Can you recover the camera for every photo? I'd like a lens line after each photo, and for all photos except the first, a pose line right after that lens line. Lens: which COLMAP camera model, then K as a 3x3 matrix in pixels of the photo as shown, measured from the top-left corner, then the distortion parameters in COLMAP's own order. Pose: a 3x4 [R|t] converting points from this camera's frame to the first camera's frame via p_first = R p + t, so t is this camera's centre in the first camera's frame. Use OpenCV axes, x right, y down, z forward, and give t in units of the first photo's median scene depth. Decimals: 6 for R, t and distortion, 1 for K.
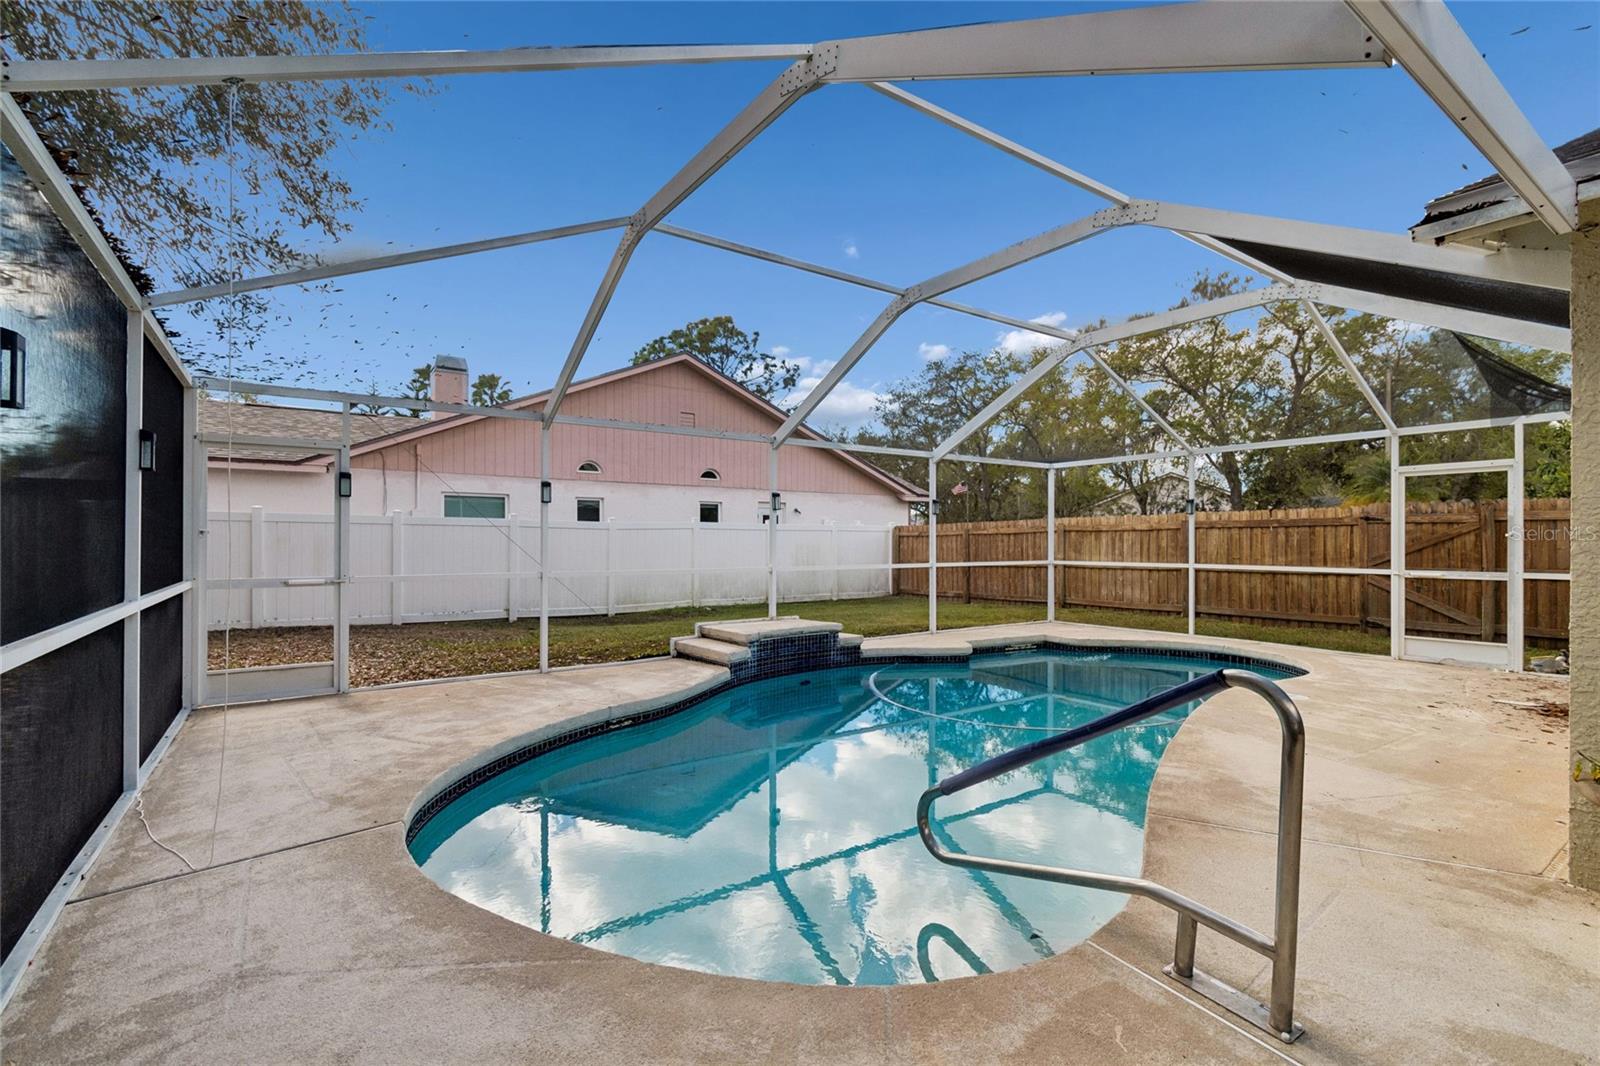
lens RADIAL K [[711.7, 0, 801.4], [0, 711.7, 534.9], [0, 0, 1]] dist [0.009745, -0.003473]
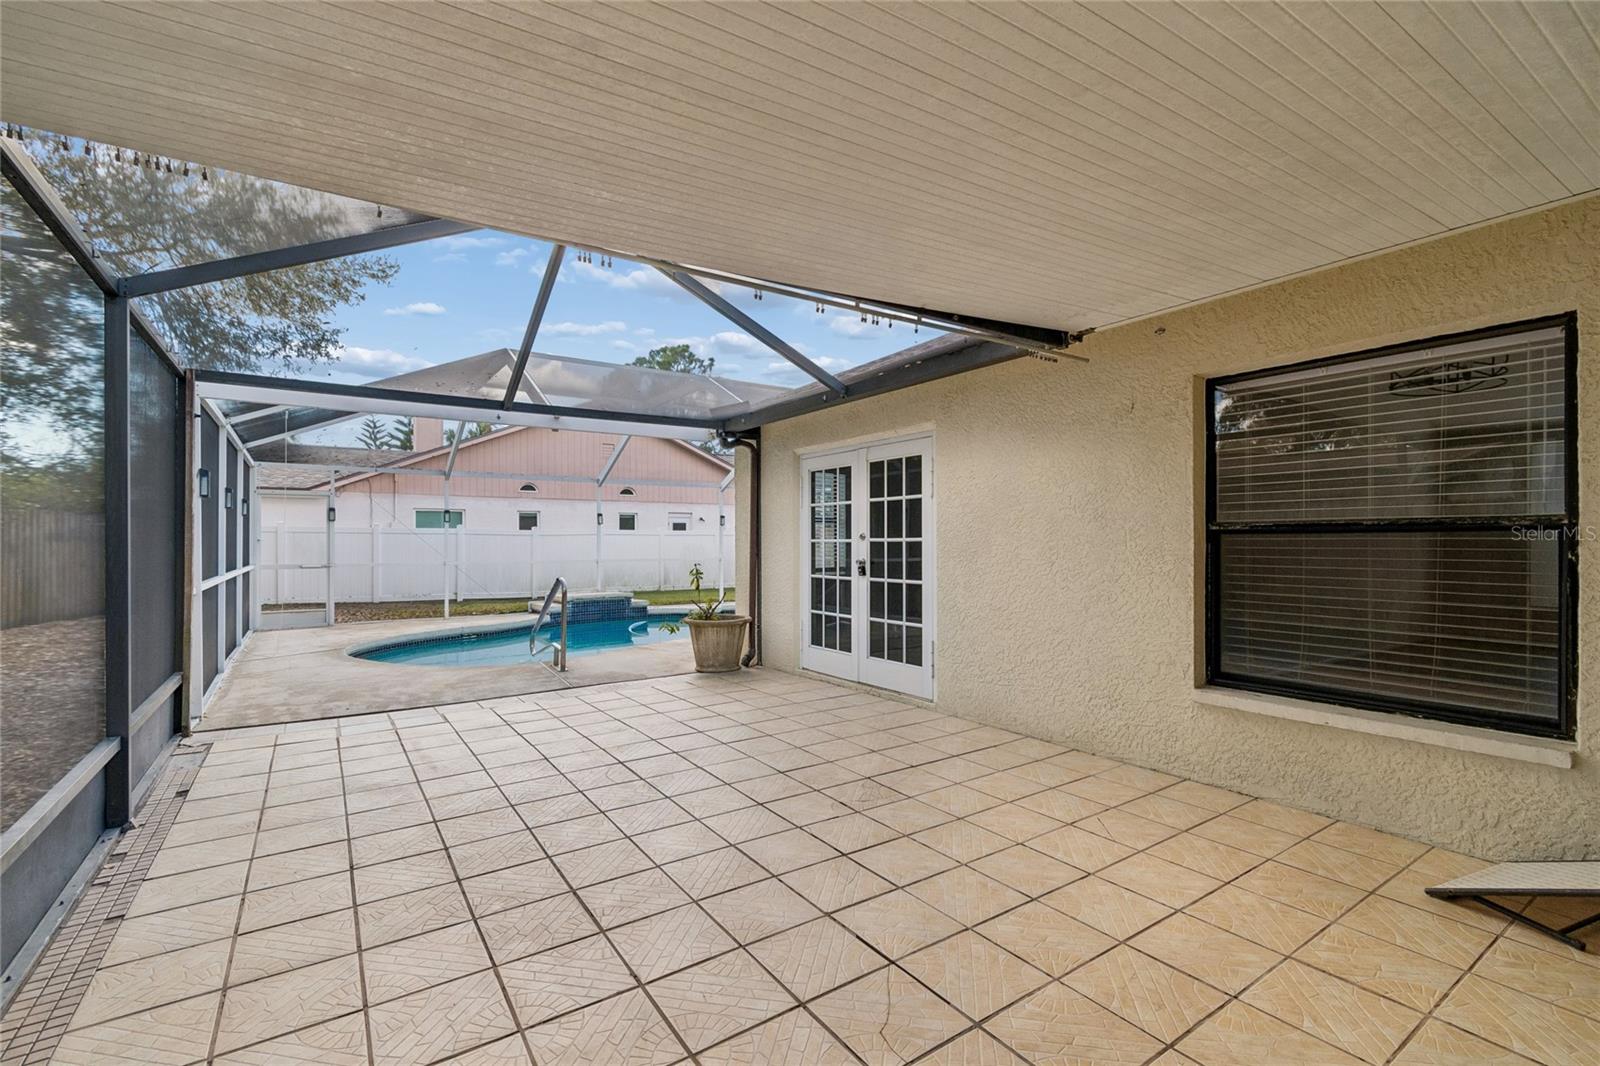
lens RADIAL K [[711.7, 0, 795.1], [0, 711.7, 534.2], [0, 0, 1]] dist [0.009745, -0.003473]
pose [[0.999829, -0.004297, -0.017970, 0.270116], [0.004213, 0.999980, -0.004699, -0.001323], [0.017990, 0.004622, 0.999827, -0.377578]]
